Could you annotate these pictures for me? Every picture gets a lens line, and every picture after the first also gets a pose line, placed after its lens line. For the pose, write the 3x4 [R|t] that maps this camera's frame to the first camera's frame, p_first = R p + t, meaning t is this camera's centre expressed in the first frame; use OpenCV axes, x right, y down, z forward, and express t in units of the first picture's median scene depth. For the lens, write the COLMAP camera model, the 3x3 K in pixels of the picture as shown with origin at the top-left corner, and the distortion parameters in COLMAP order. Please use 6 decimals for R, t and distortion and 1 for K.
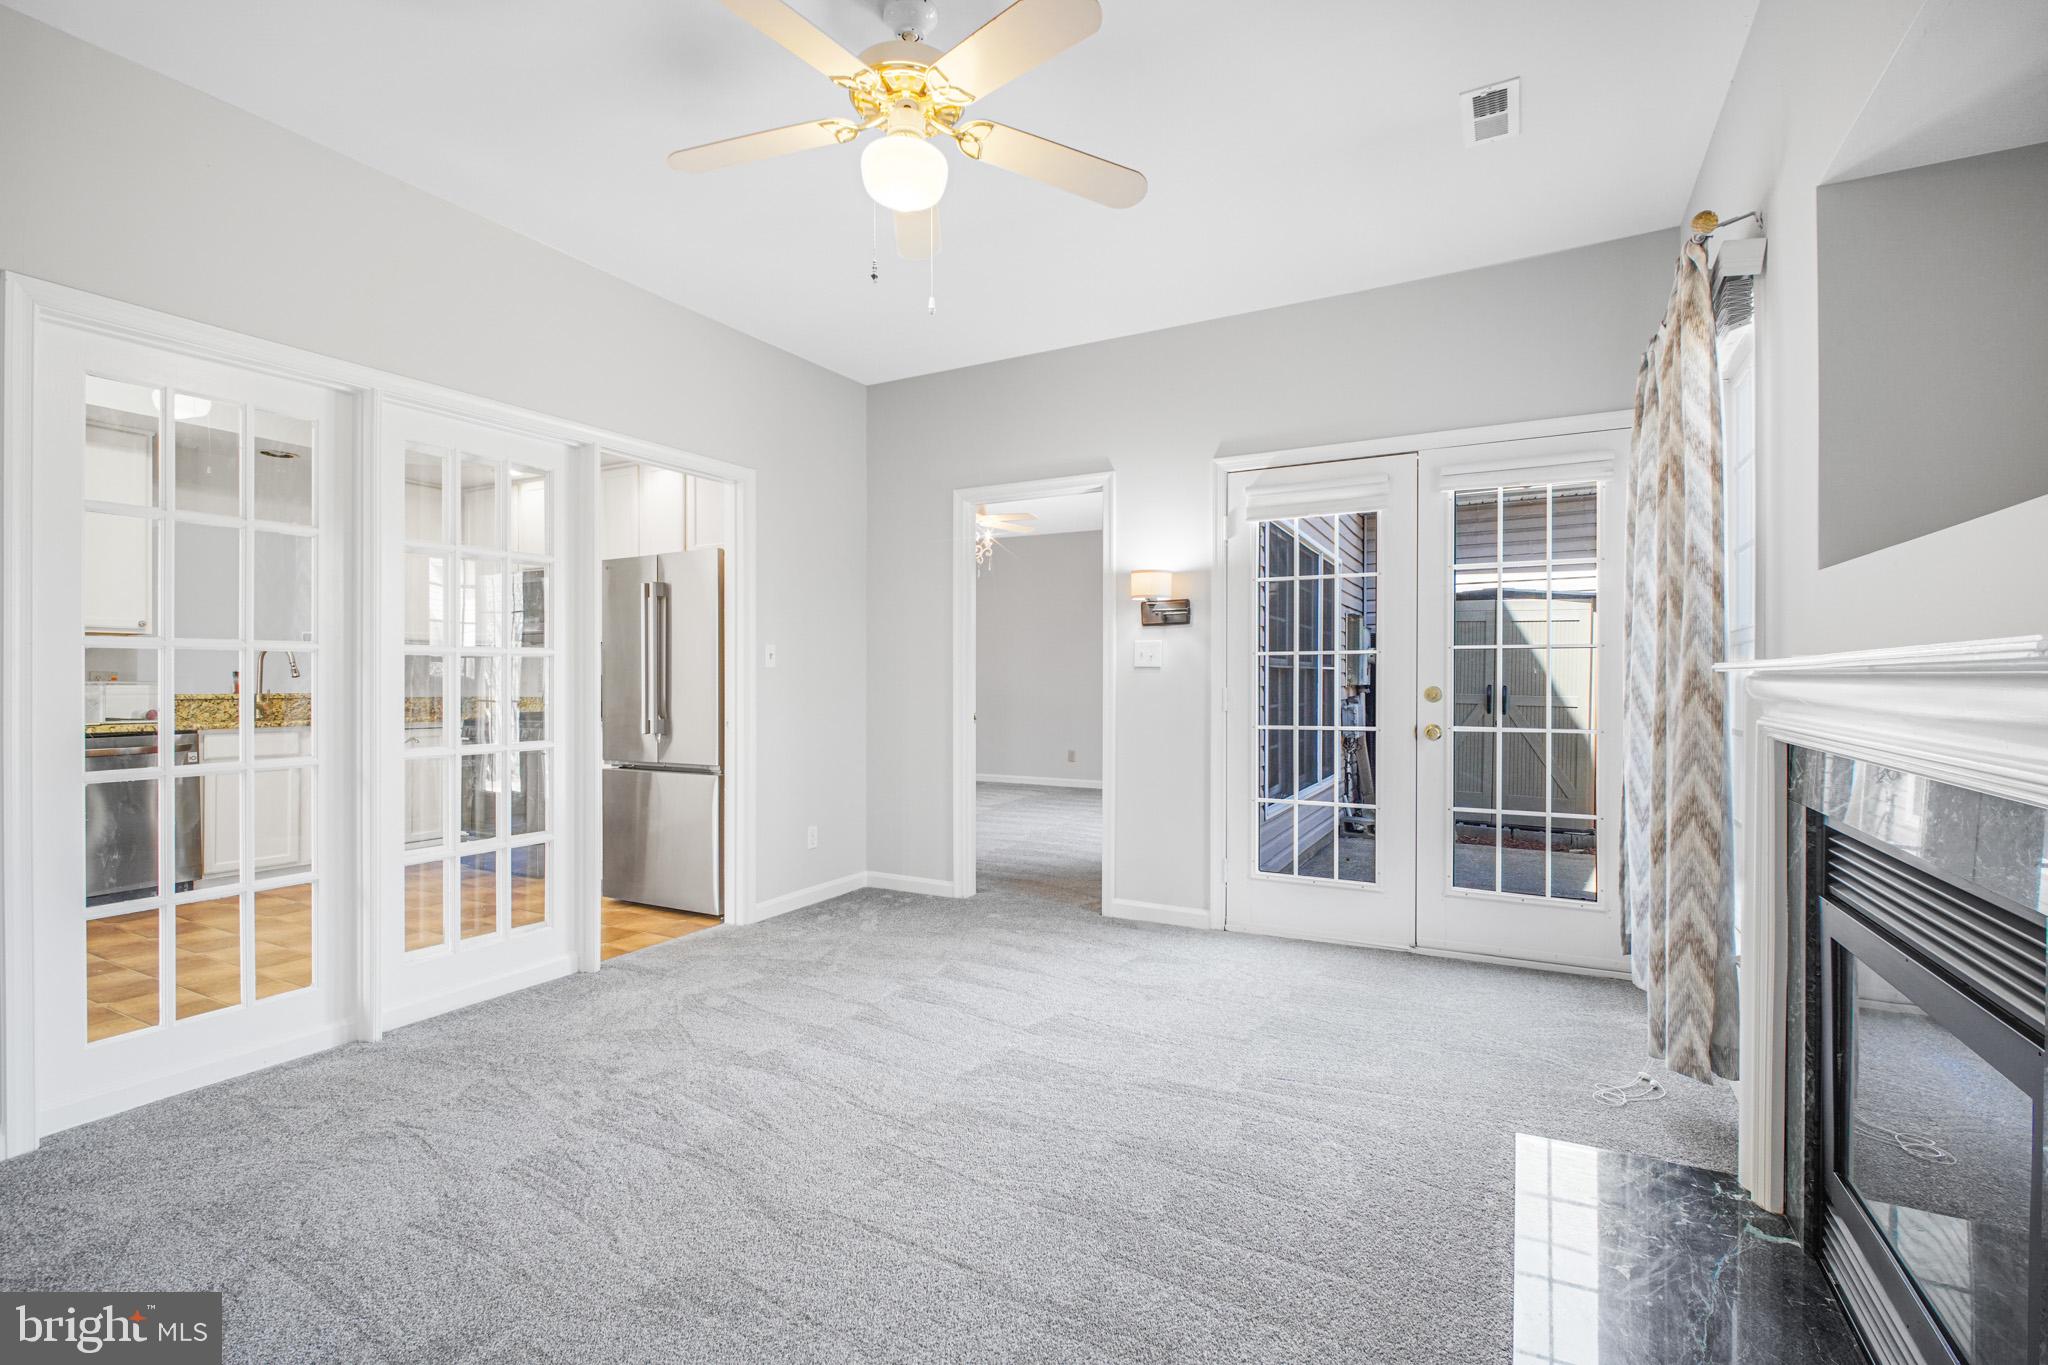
lens RADIAL K [[934.8, 0, 1001.5], [0, 934.8, 682.9], [0, 0, 1]] dist [-0.000051, -0.008848]
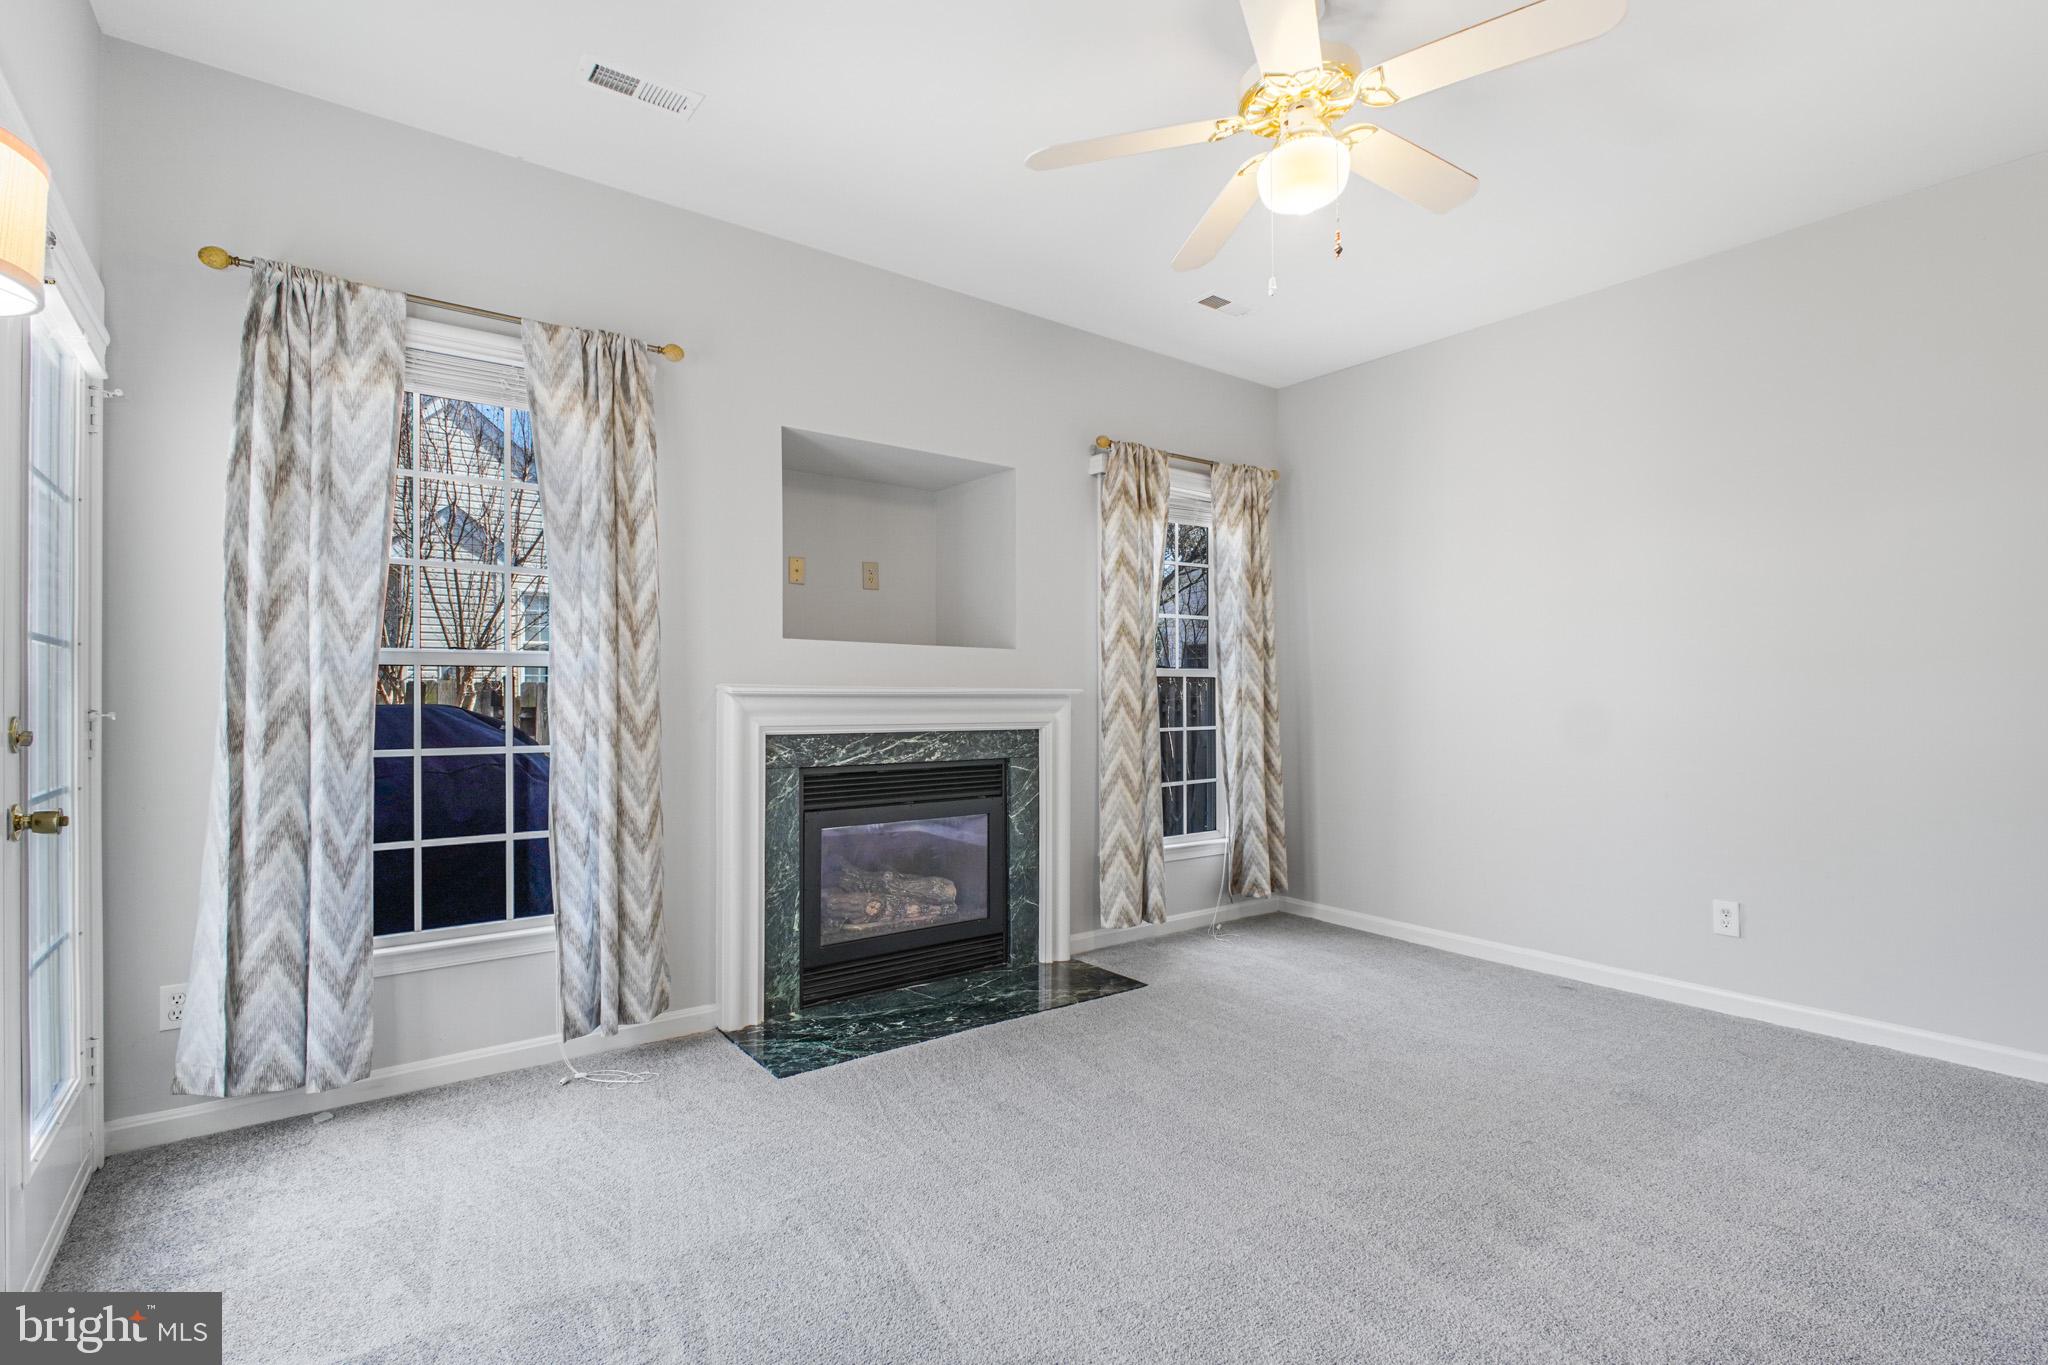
lens RADIAL K [[942.6, 0, 998.5], [0, 942.6, 699.2], [0, 0, 1]] dist [-0.001264, -0.007333]
pose [[-0.905871, 0.003184, 0.423543, -0.134013], [0.005366, 0.999978, 0.003959, -0.003497], [-0.423521, 0.005859, -0.905868, 1.197537]]
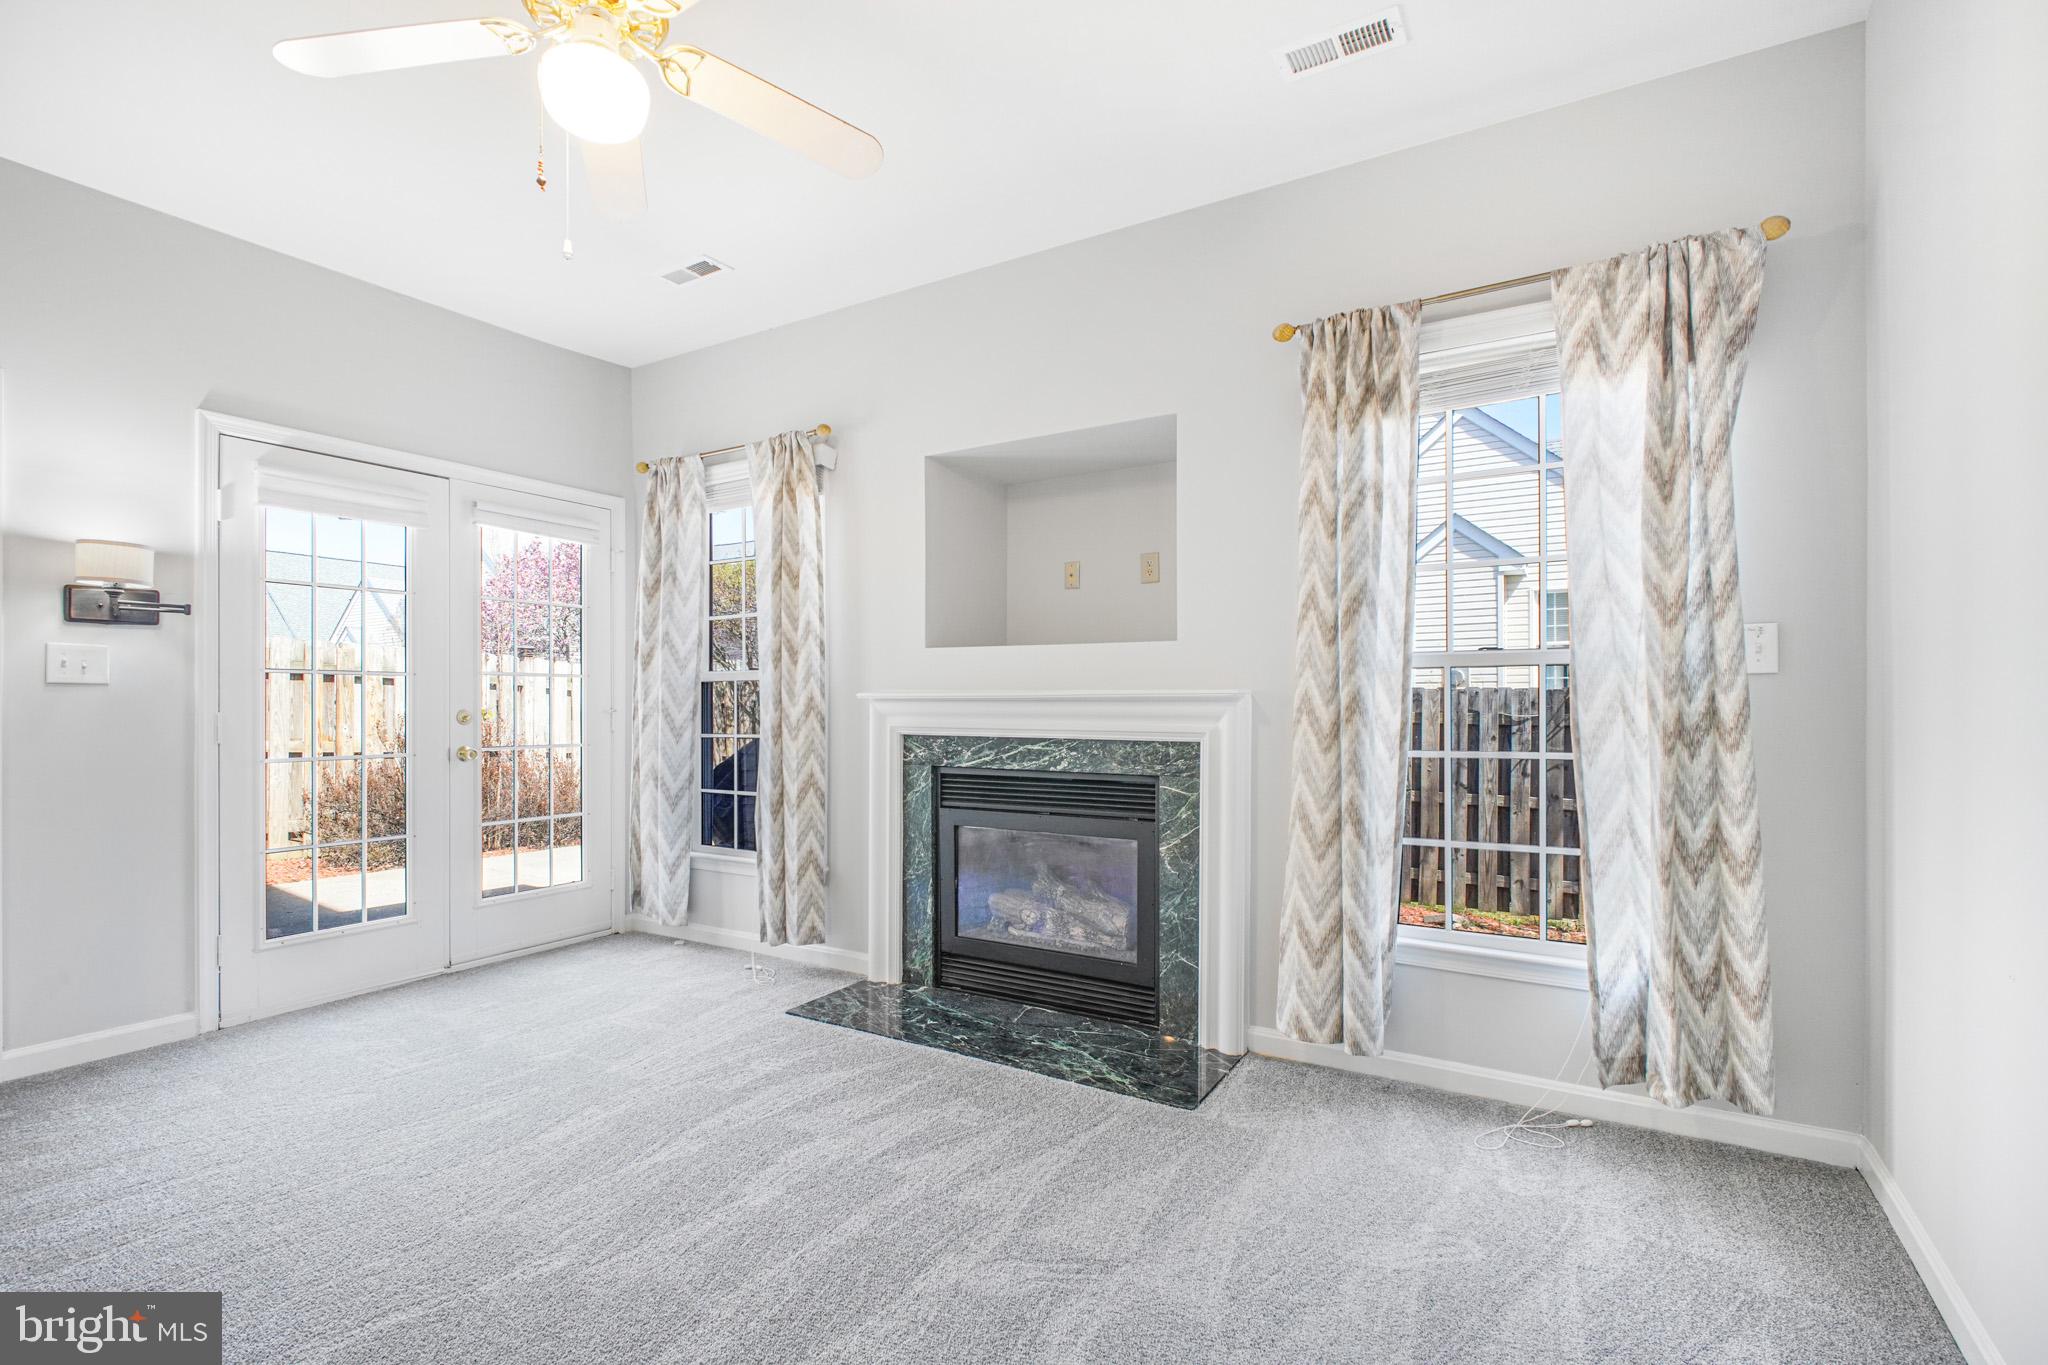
lens RADIAL K [[938.6, 0, 1001.8], [0, 938.6, 708.6], [0, 0, 1]] dist [0.001269, -0.009680]
pose [[0.051275, -0.003769, 0.998677, -0.547834], [0.004562, 0.999983, 0.003540, 0.001719], [-0.998674, 0.004375, 0.051291, 0.352565]]
